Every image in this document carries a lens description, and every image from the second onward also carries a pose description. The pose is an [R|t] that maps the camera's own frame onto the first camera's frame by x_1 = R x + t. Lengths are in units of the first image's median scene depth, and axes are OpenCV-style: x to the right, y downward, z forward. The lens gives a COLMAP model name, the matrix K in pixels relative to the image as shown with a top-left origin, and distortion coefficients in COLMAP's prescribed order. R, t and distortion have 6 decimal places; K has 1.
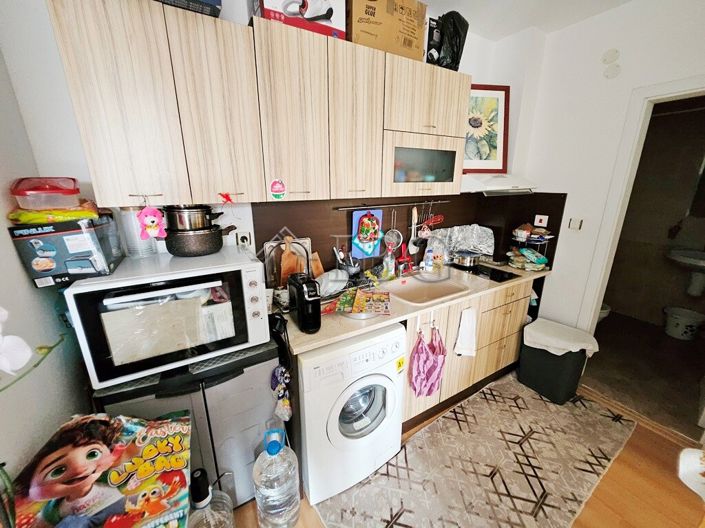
lens RADIAL K [[282.8, 0, 352.0], [0, 282.8, 264.2], [0, 0, 1]] dist [-0.000230, -0.000314]
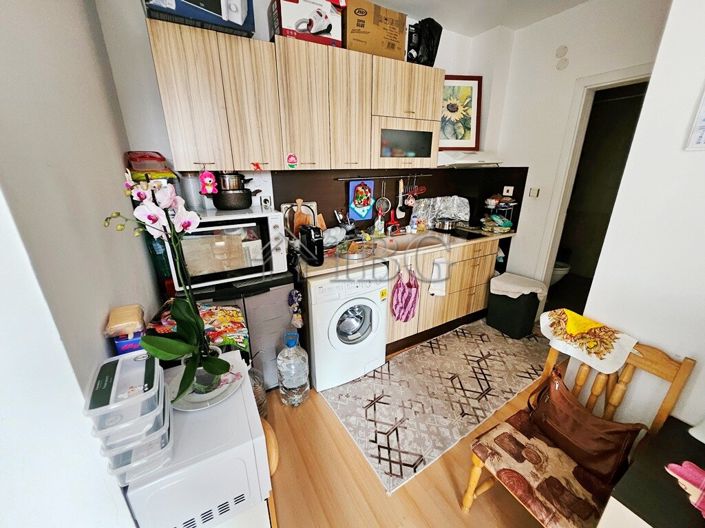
lens RADIAL K [[282.8, 0, 351.7], [0, 282.8, 263.2], [0, 0, 1]] dist [-0.000230, -0.000314]
pose [[0.999717, 0.002013, -0.023722, 0.049218], [-0.000961, 0.999020, 0.044261, 0.138047], [0.023788, -0.044225, 0.998738, -0.313544]]
